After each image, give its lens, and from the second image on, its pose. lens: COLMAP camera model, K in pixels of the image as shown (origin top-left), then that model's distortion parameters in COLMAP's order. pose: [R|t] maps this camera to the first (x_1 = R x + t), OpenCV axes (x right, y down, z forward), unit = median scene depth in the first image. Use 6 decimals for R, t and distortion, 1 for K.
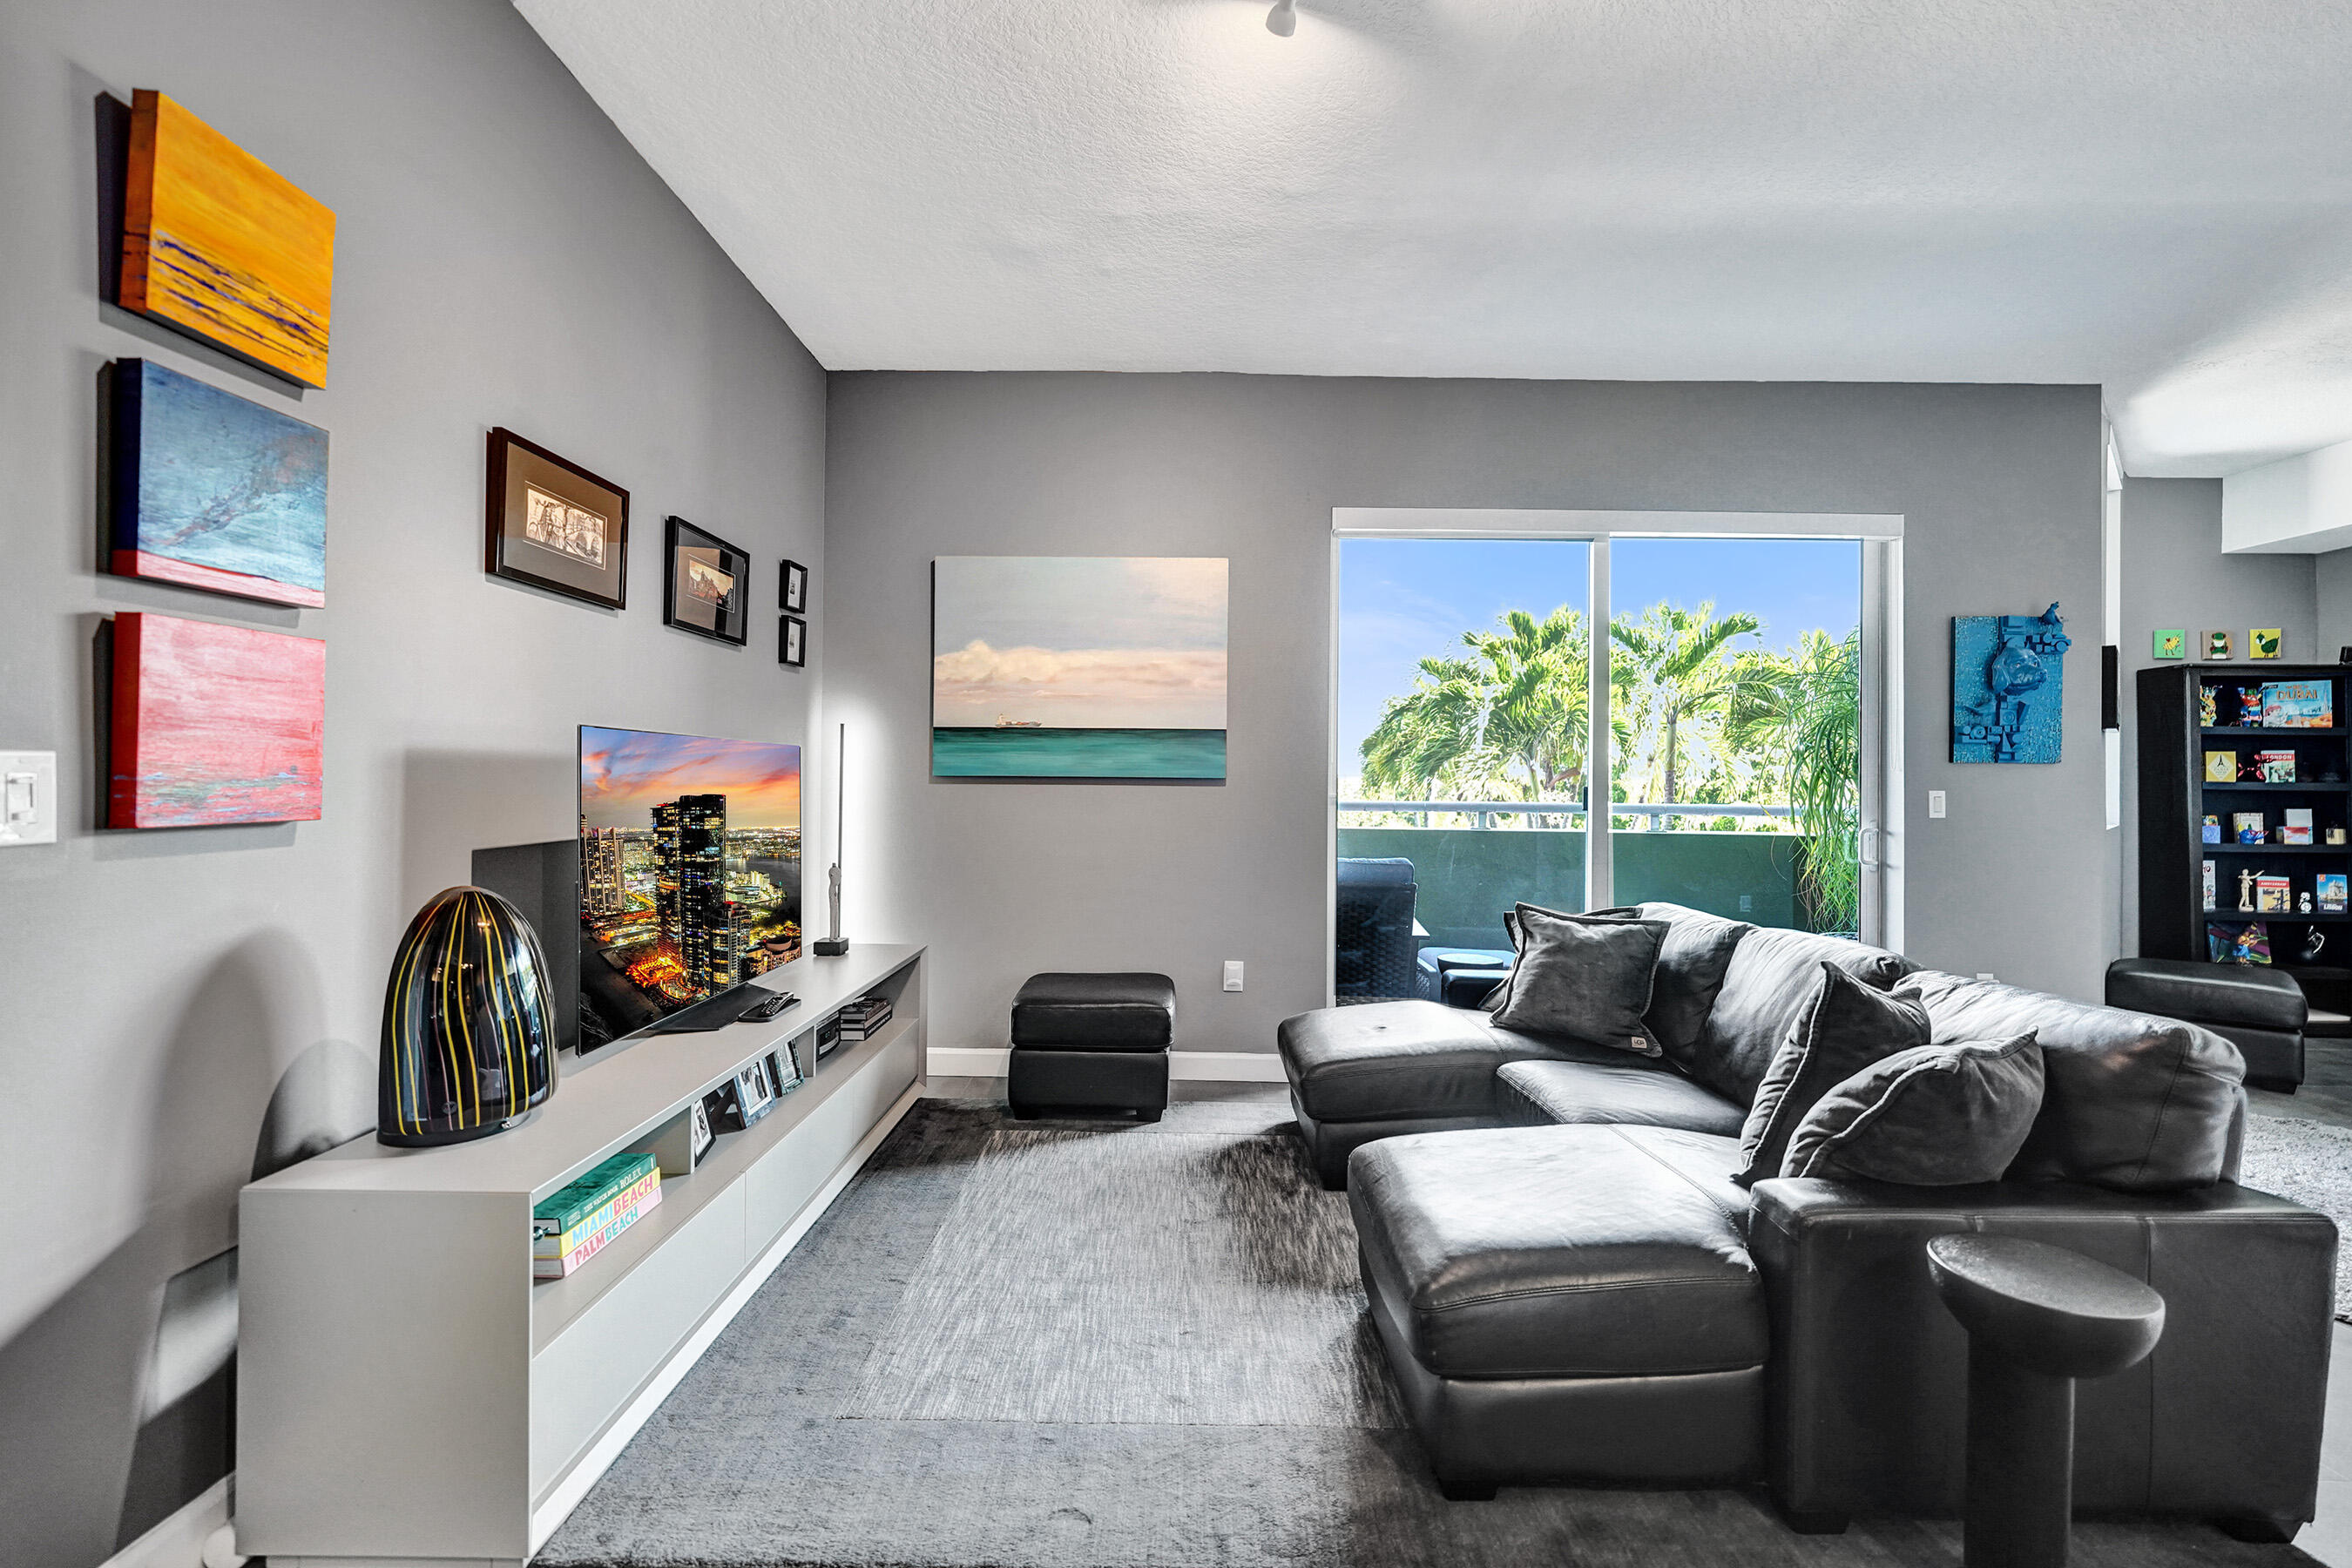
lens RADIAL K [[995.3, 0, 1188.0], [0, 995.3, 774.7], [0, 0, 1]] dist [-0.008181, 0.002198]
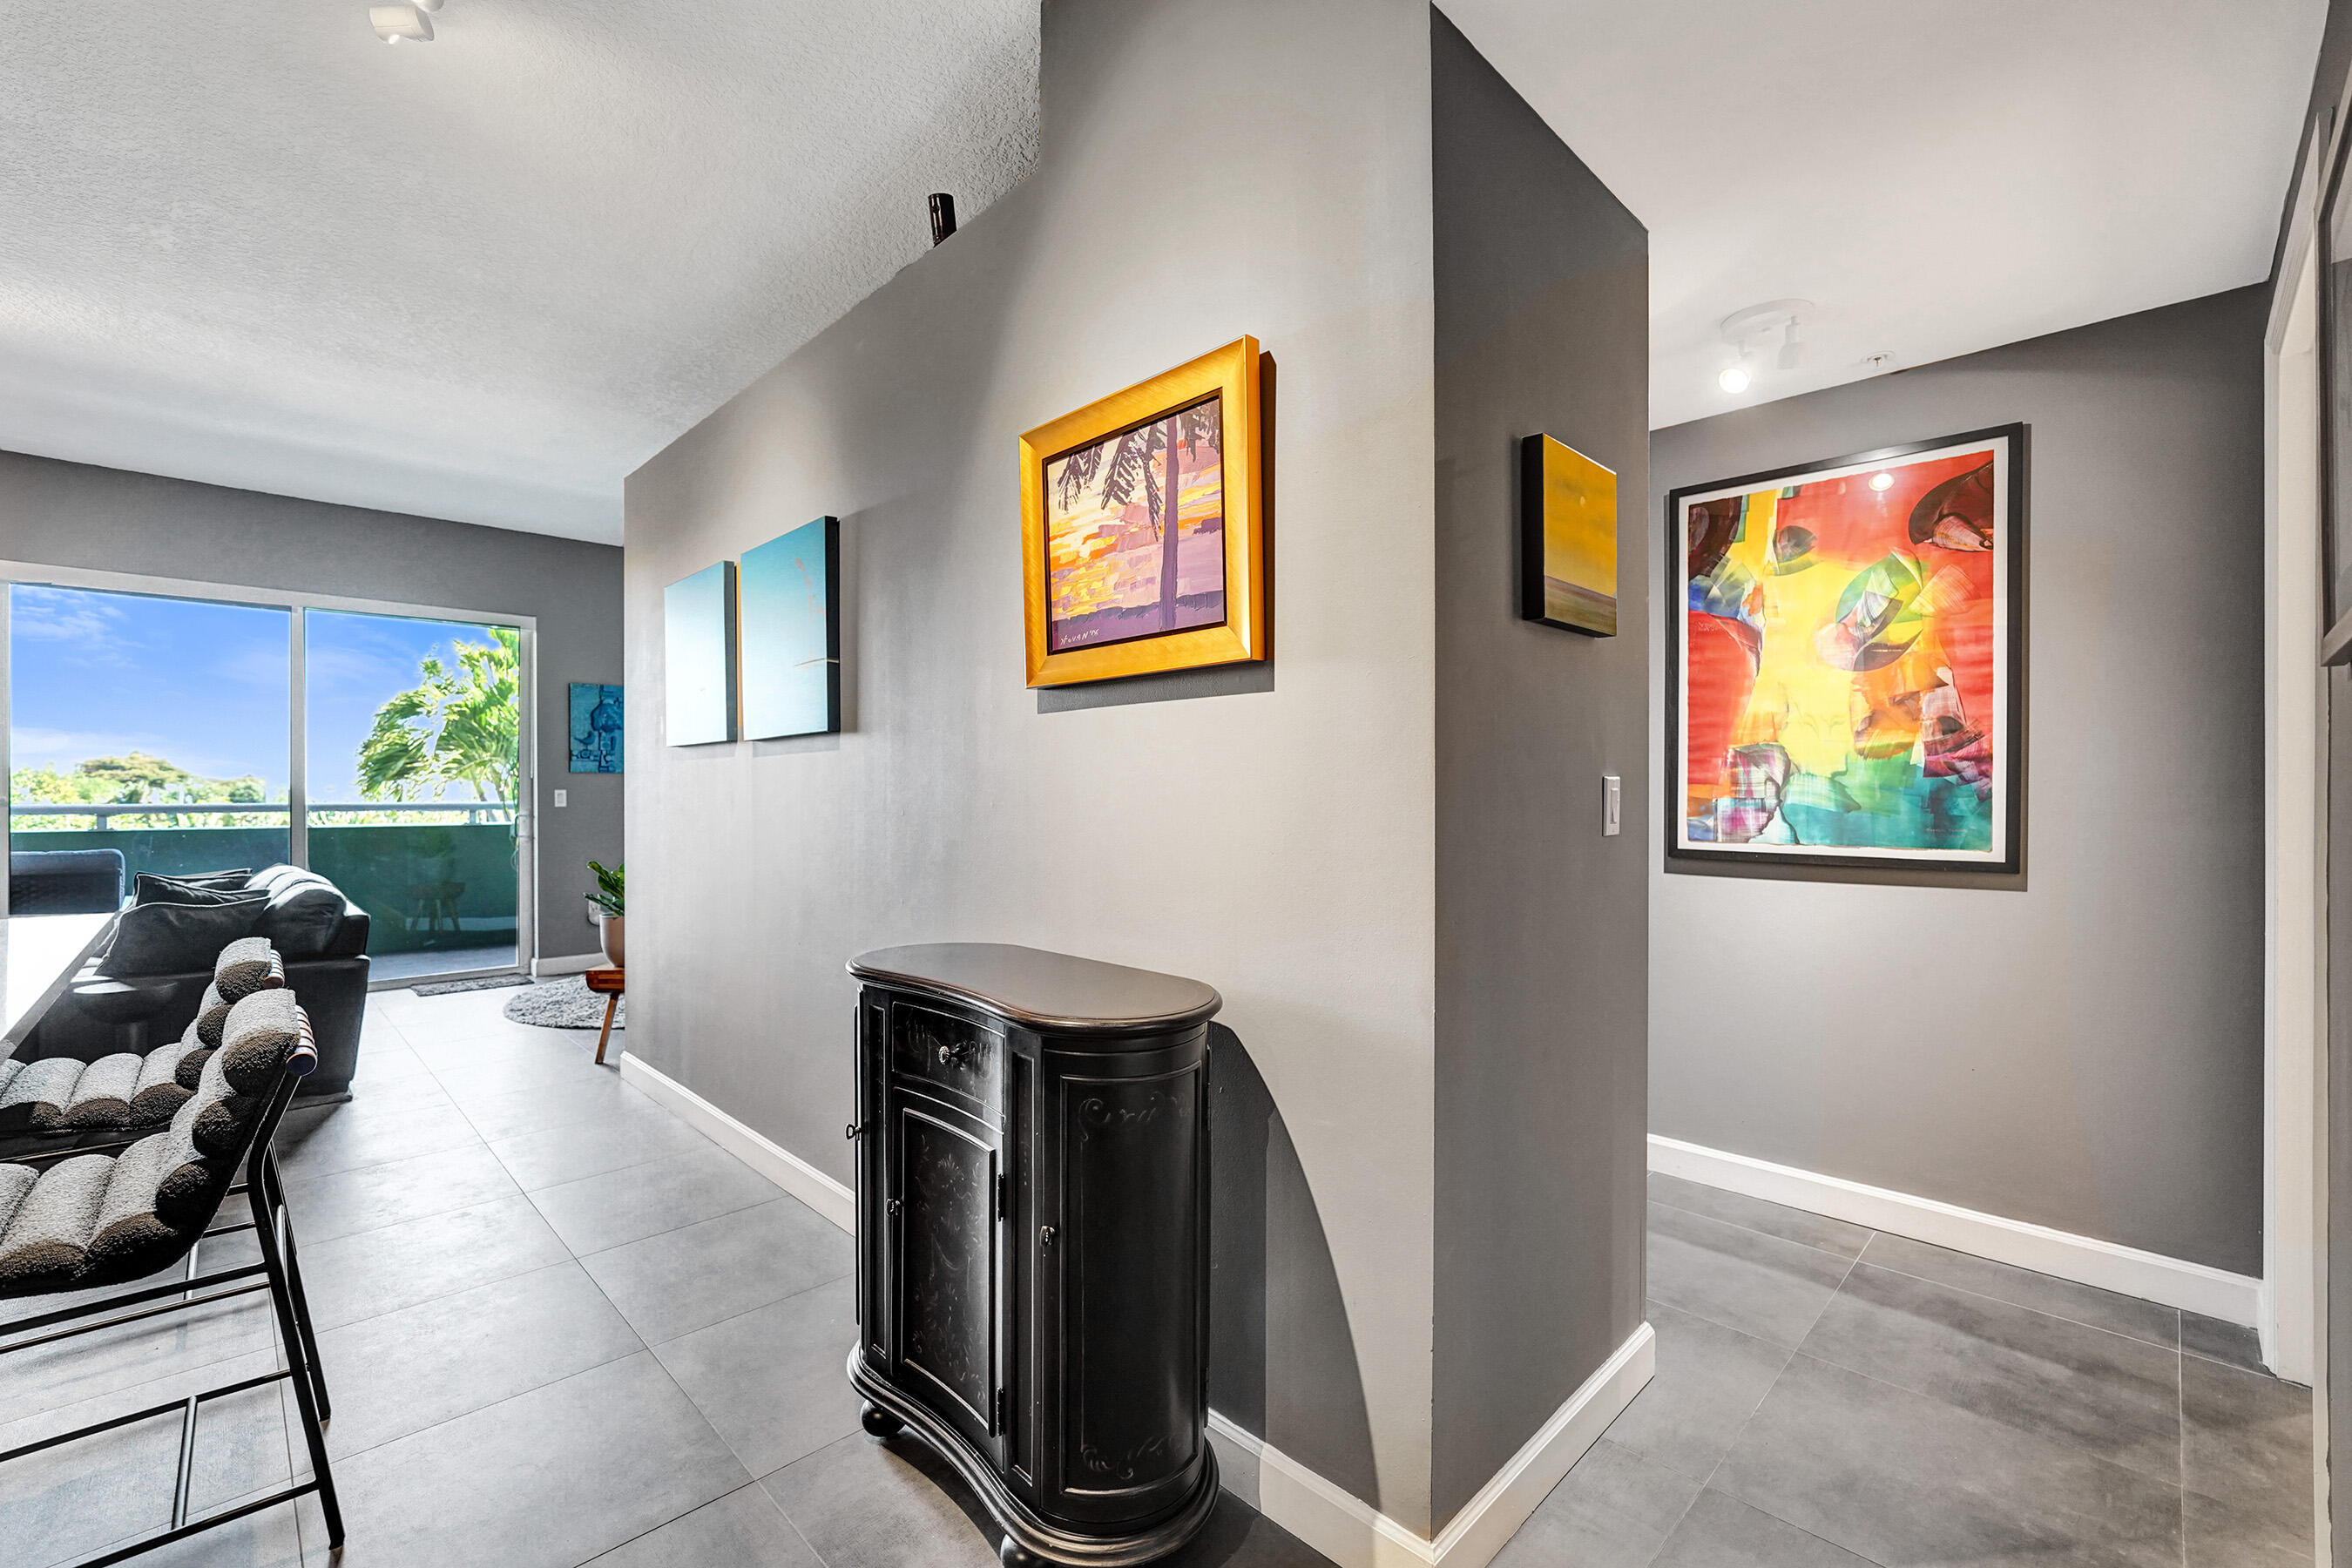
lens RADIAL K [[995.3, 0, 1166.5], [0, 995.3, 797.2], [0, 0, 1]] dist [-0.008181, 0.002198]
pose [[0.721031, -0.011699, 0.692804, 0.350093], [-0.001077, 0.999837, 0.018005, -0.002294], [-0.692901, -0.013728, 0.720902, -0.862591]]
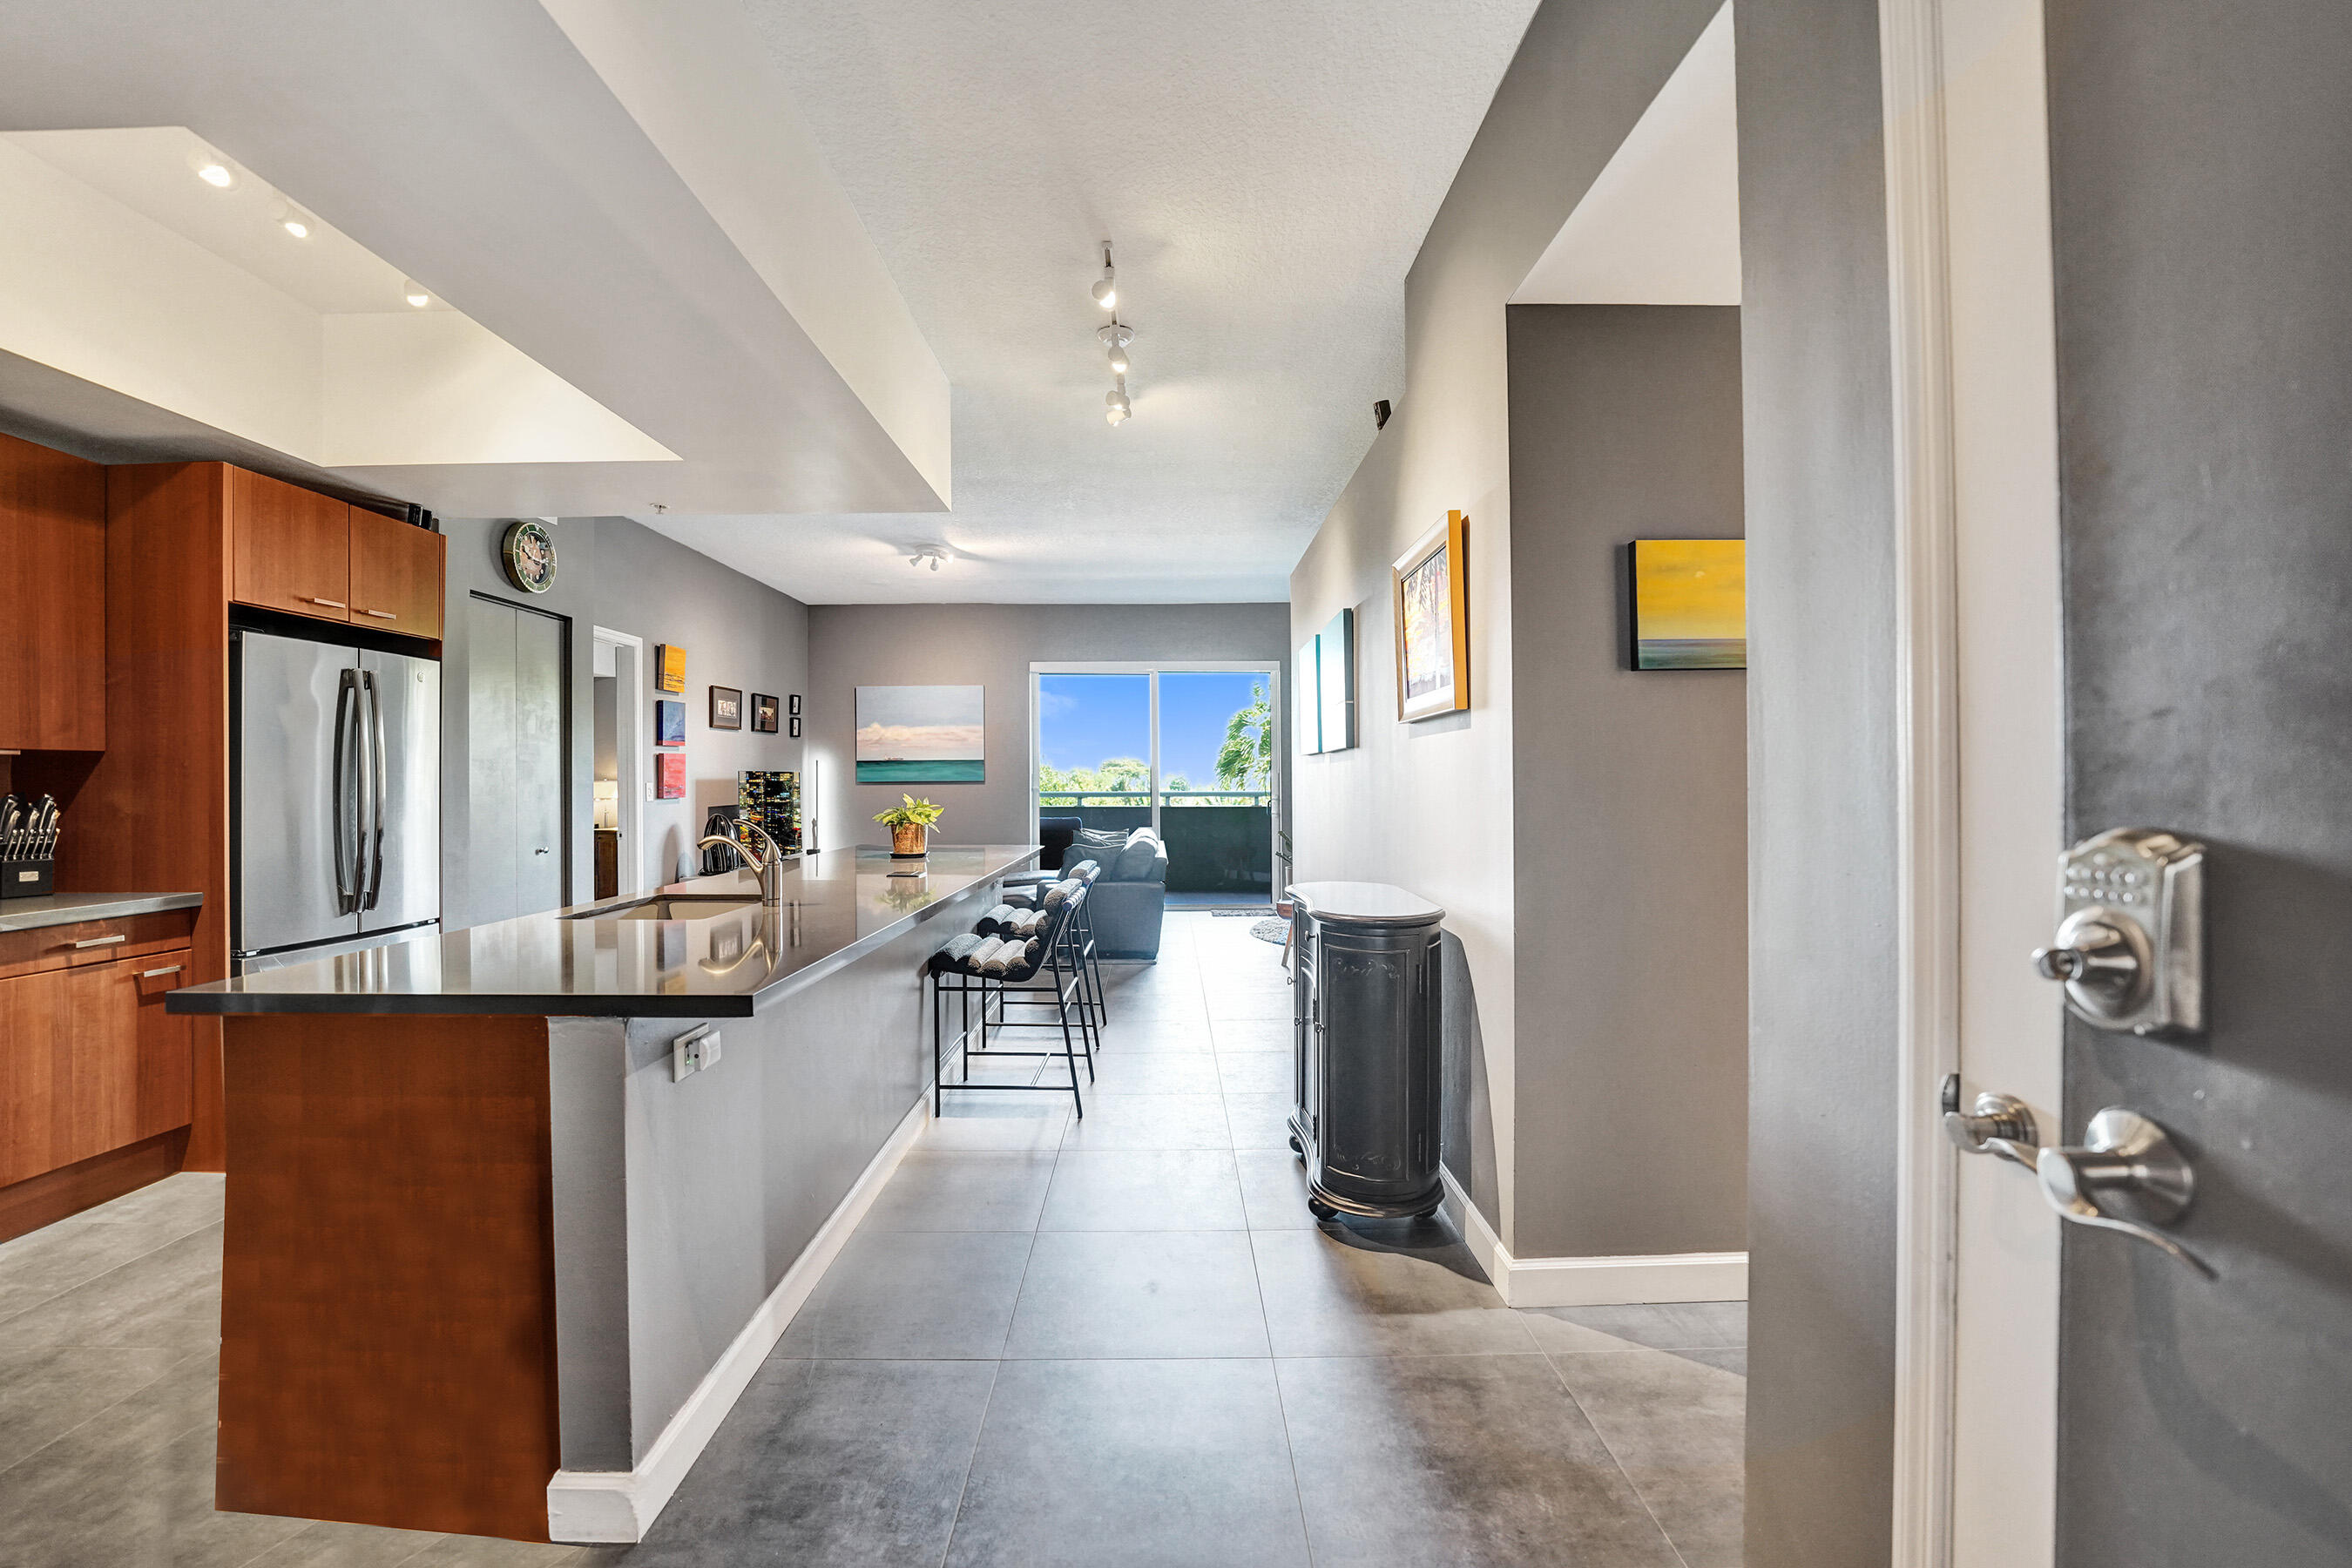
lens RADIAL K [[995.3, 0, 1160.1], [0, 995.3, 774.0], [0, 0, 1]] dist [-0.008181, 0.002198]
pose [[0.999694, -0.017081, -0.017909, 0.474931], [0.017128, 0.999850, 0.002461, -0.012619], [0.017864, -0.002767, 0.999837, -1.256114]]
